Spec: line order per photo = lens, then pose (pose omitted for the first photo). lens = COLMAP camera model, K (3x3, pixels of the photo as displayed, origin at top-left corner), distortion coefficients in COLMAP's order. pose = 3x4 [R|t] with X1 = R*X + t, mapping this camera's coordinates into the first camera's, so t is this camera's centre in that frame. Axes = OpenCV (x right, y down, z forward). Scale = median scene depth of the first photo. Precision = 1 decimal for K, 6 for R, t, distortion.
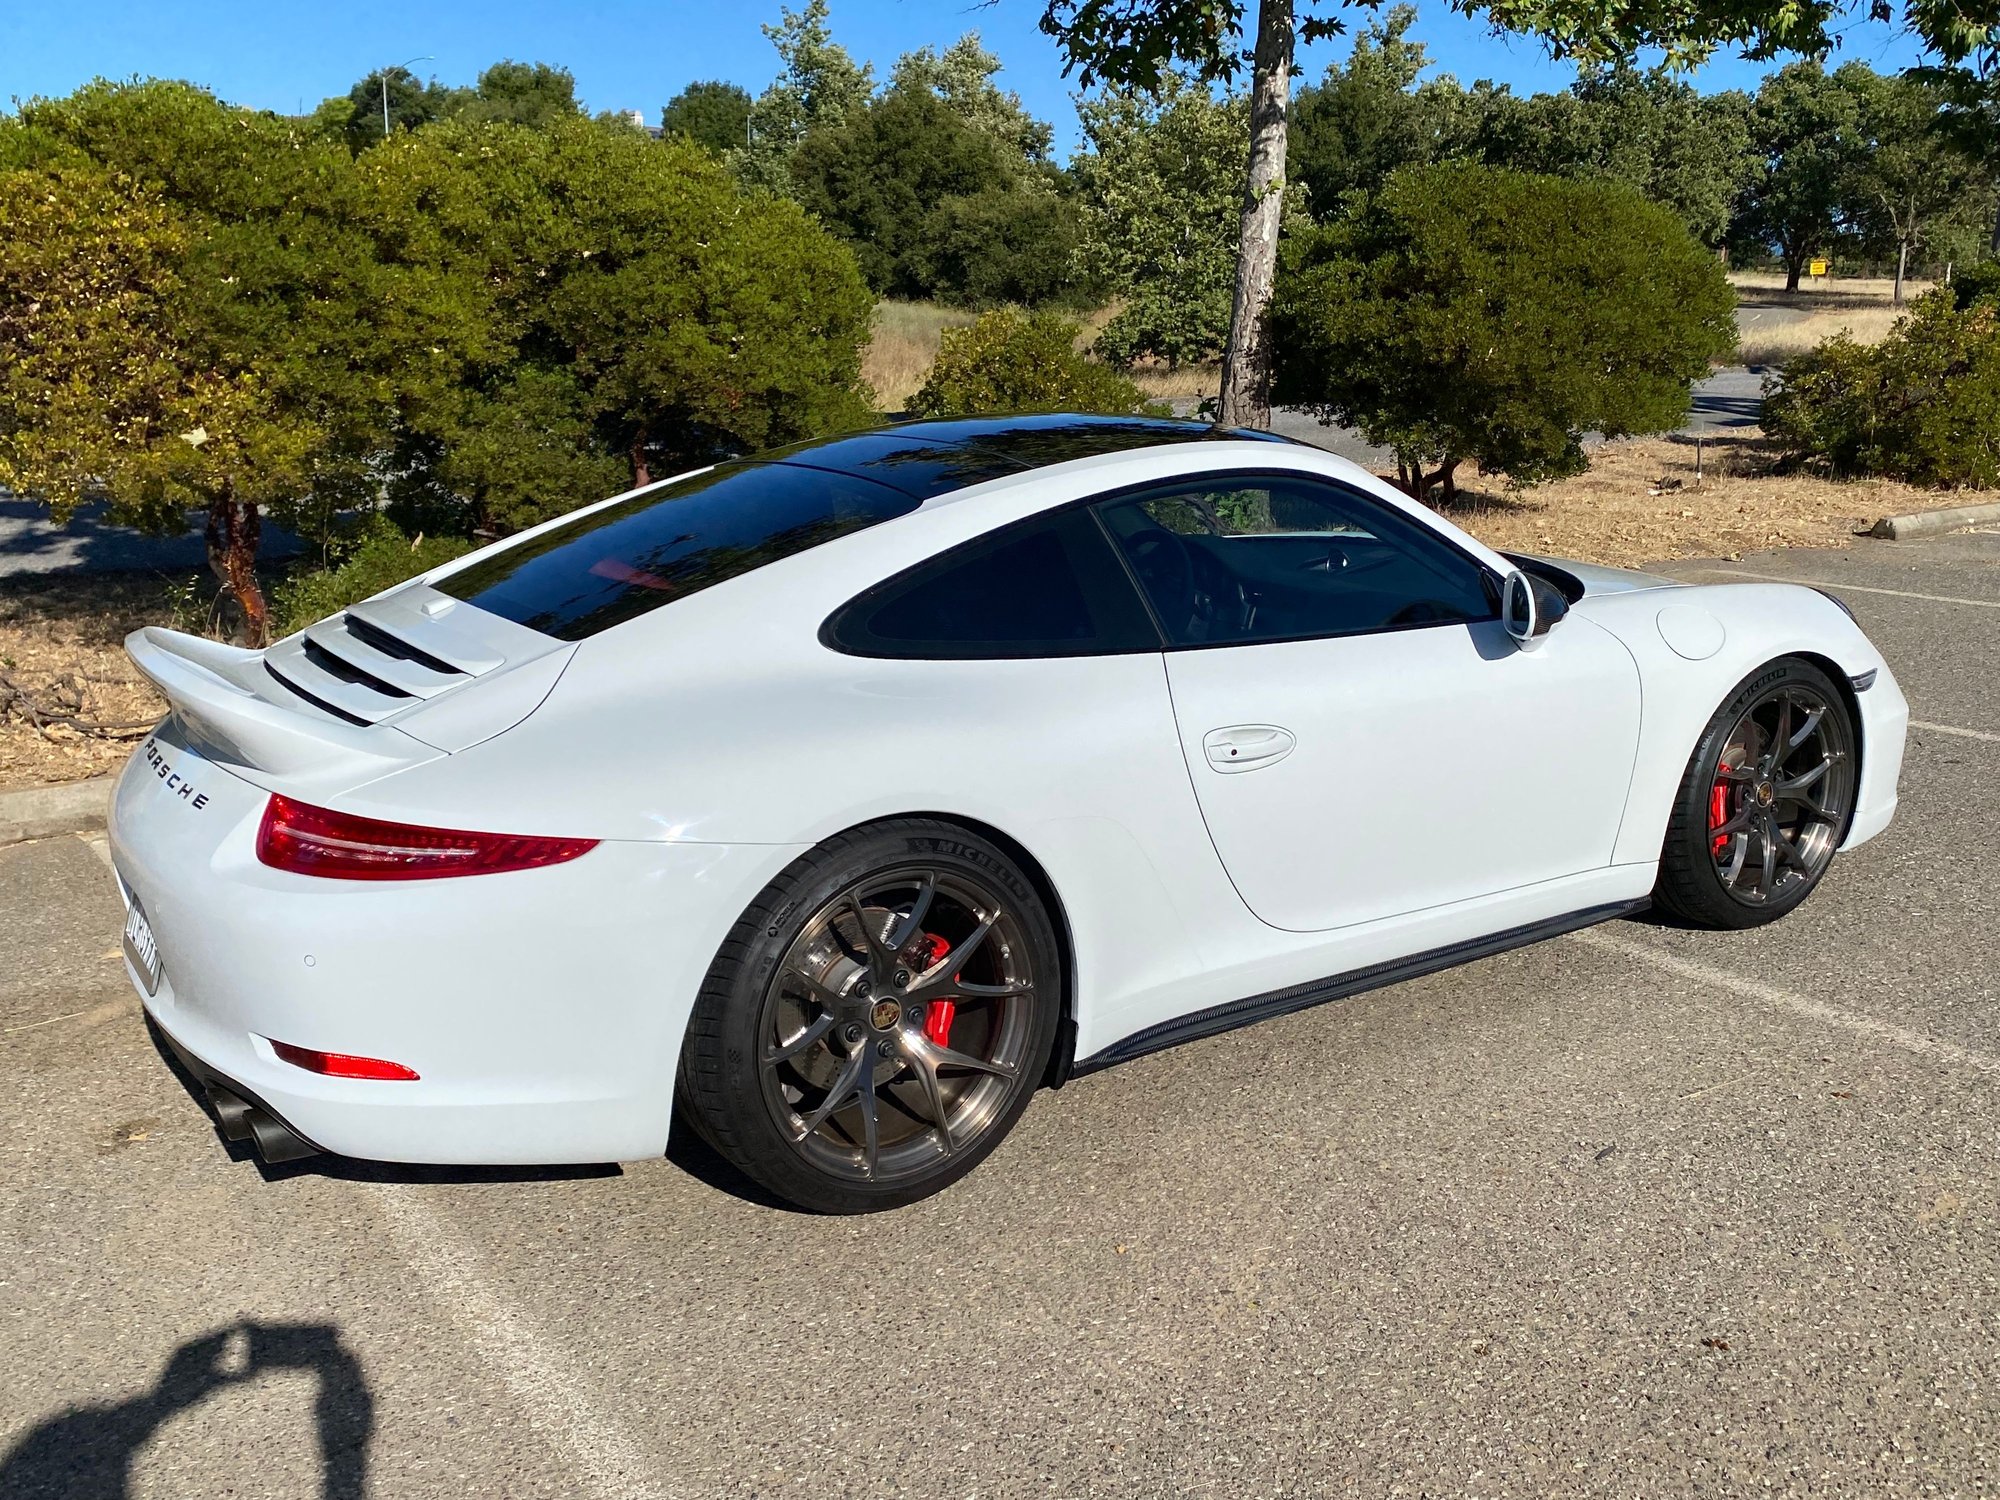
lens RADIAL K [[1850.4, 0, 974.6], [0, 1850.4, 748.0], [0, 0, 1]] dist [0.058210, -0.125077]
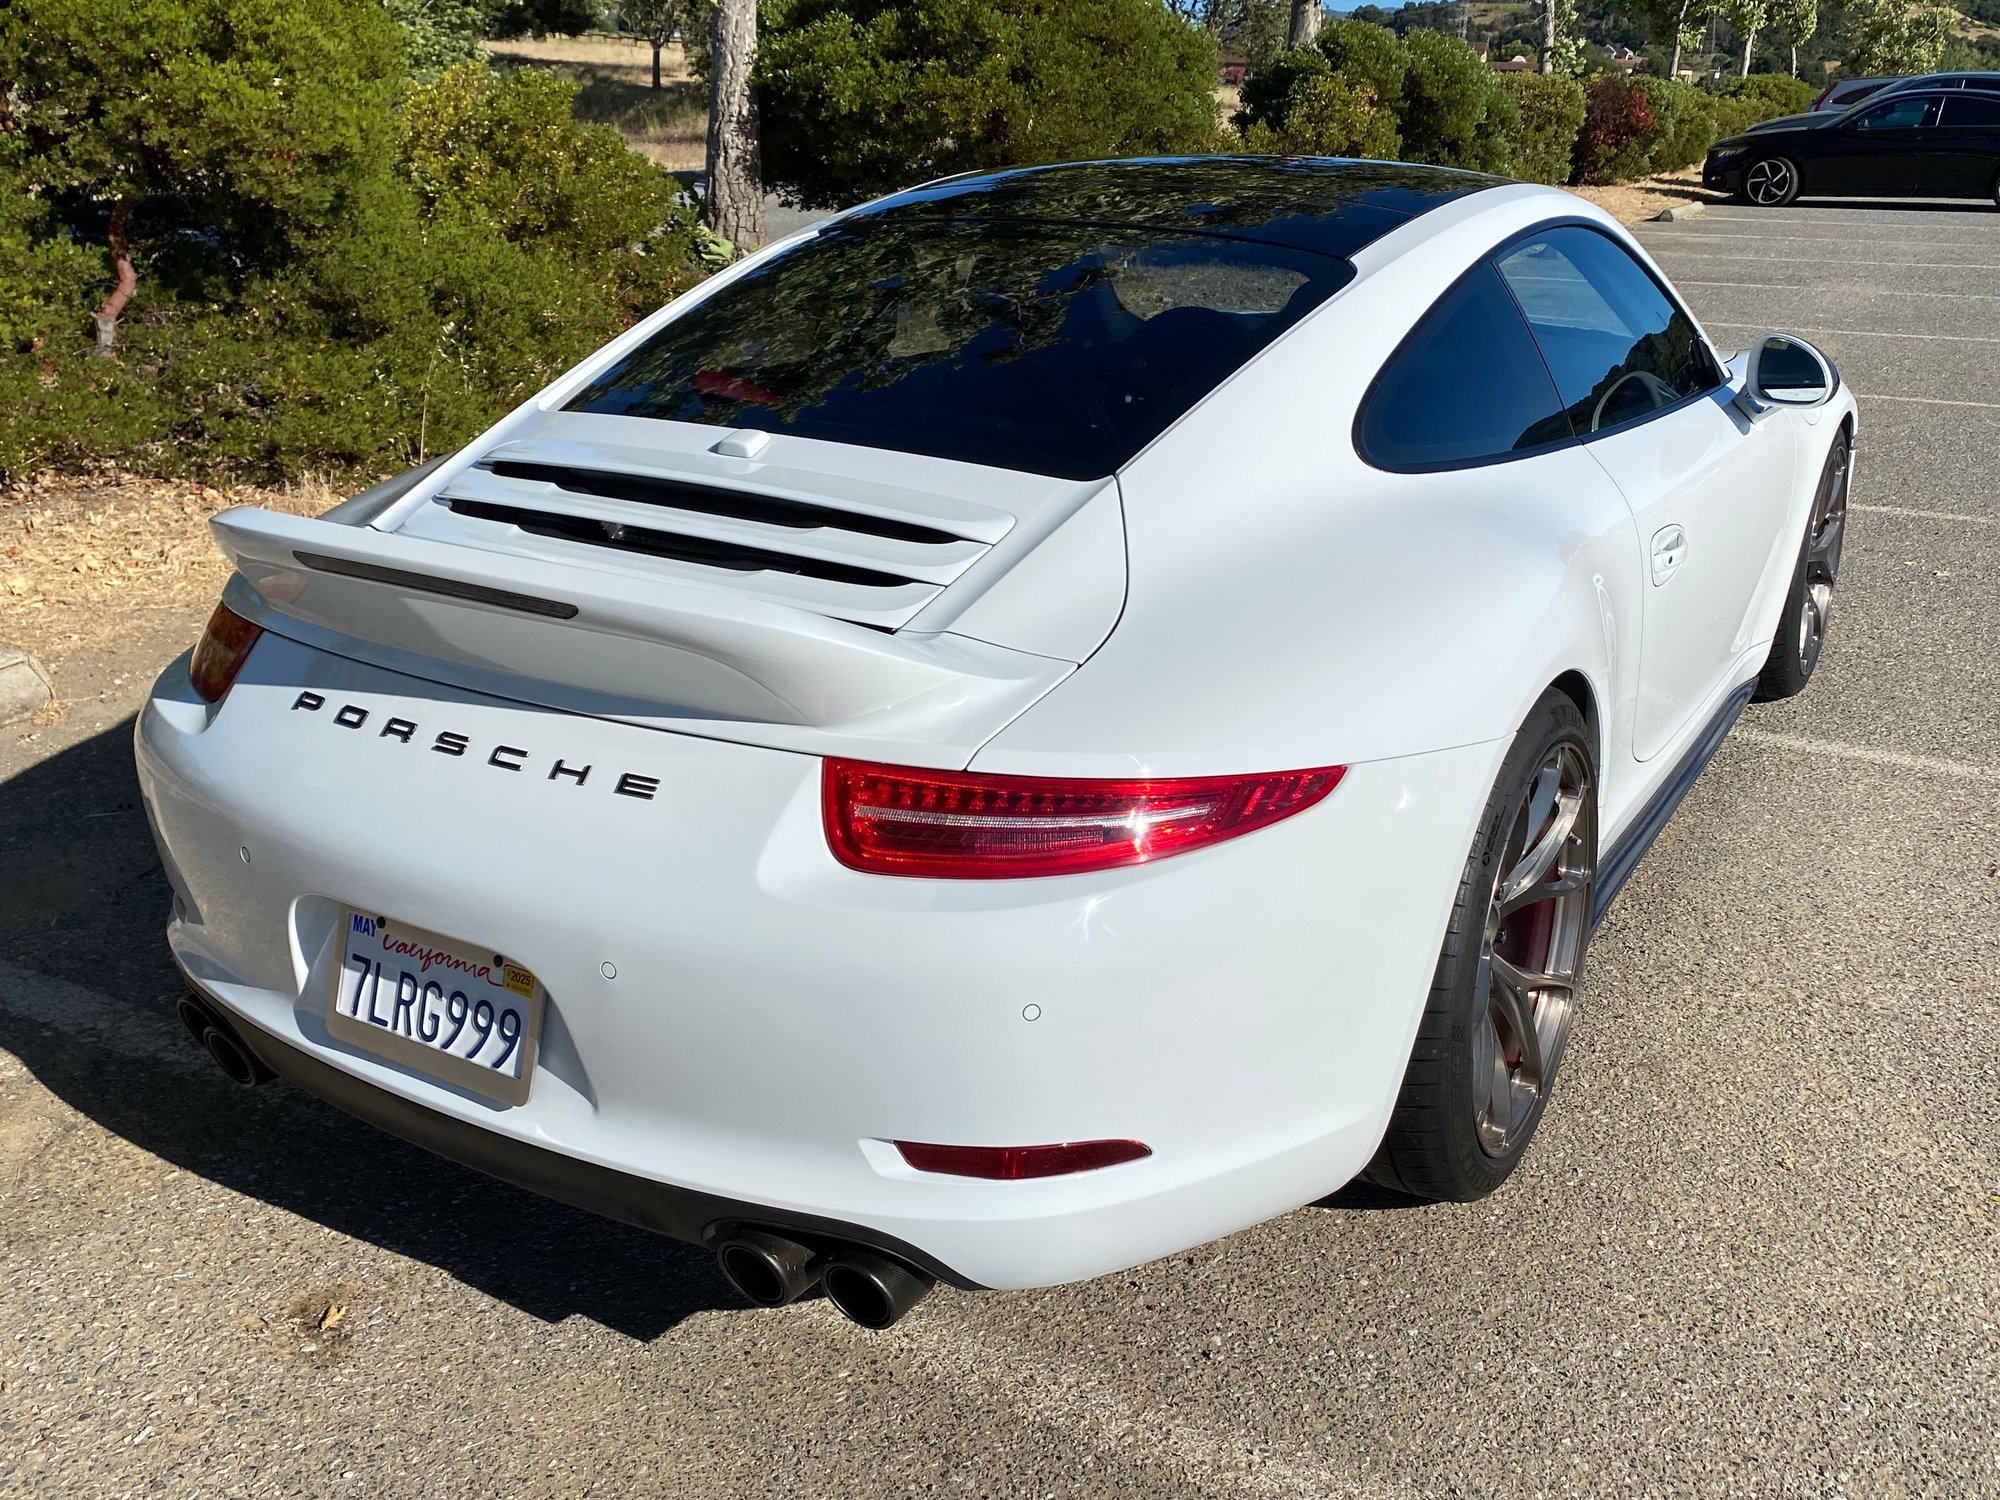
lens RADIAL K [[1854.1, 0, 1000.0], [0, 1854.1, 750.0], [0, 0, 1]] dist [0.015076, -0.006184]
pose [[0.900309, -0.127861, 0.416047, -0.162630], [0.083396, 0.988843, 0.123429, -0.013409], [-0.427187, -0.076428, 0.900928, 0.118715]]
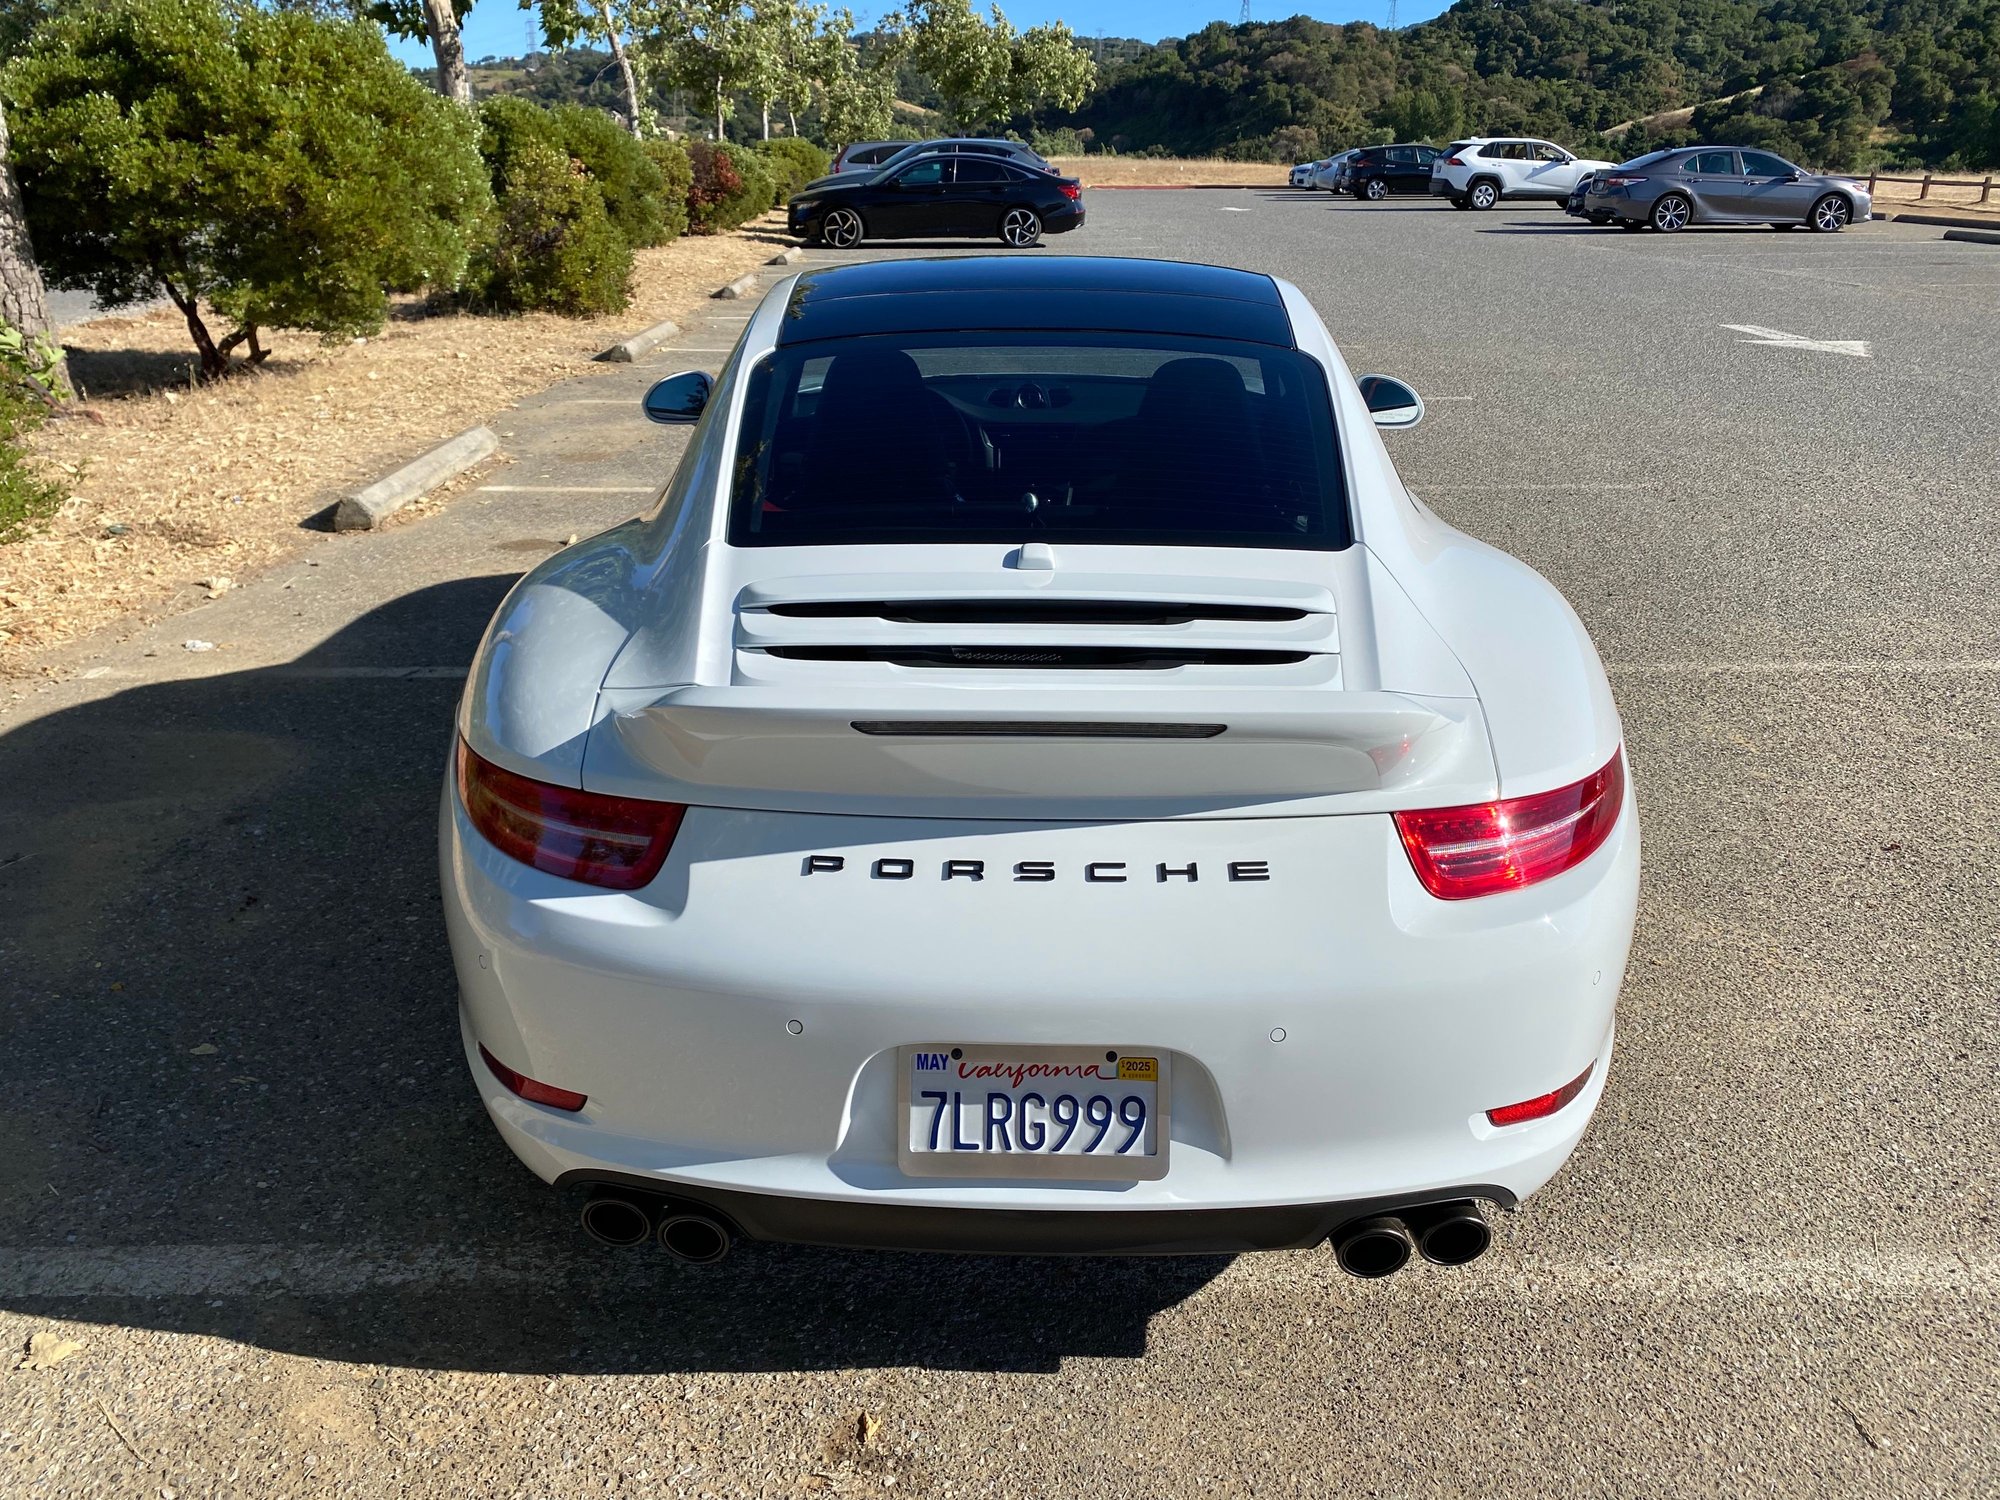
lens RADIAL K [[1598.3, 0, 995.6], [0, 1598.3, 743.1], [0, 0, 1]] dist [0.023709, -0.027934]
pose [[0.555477, -0.275905, 0.784425, -0.266786], [0.185146, 0.960705, 0.206800, -0.044838], [-0.810658, 0.030360, 0.584732, 0.211948]]
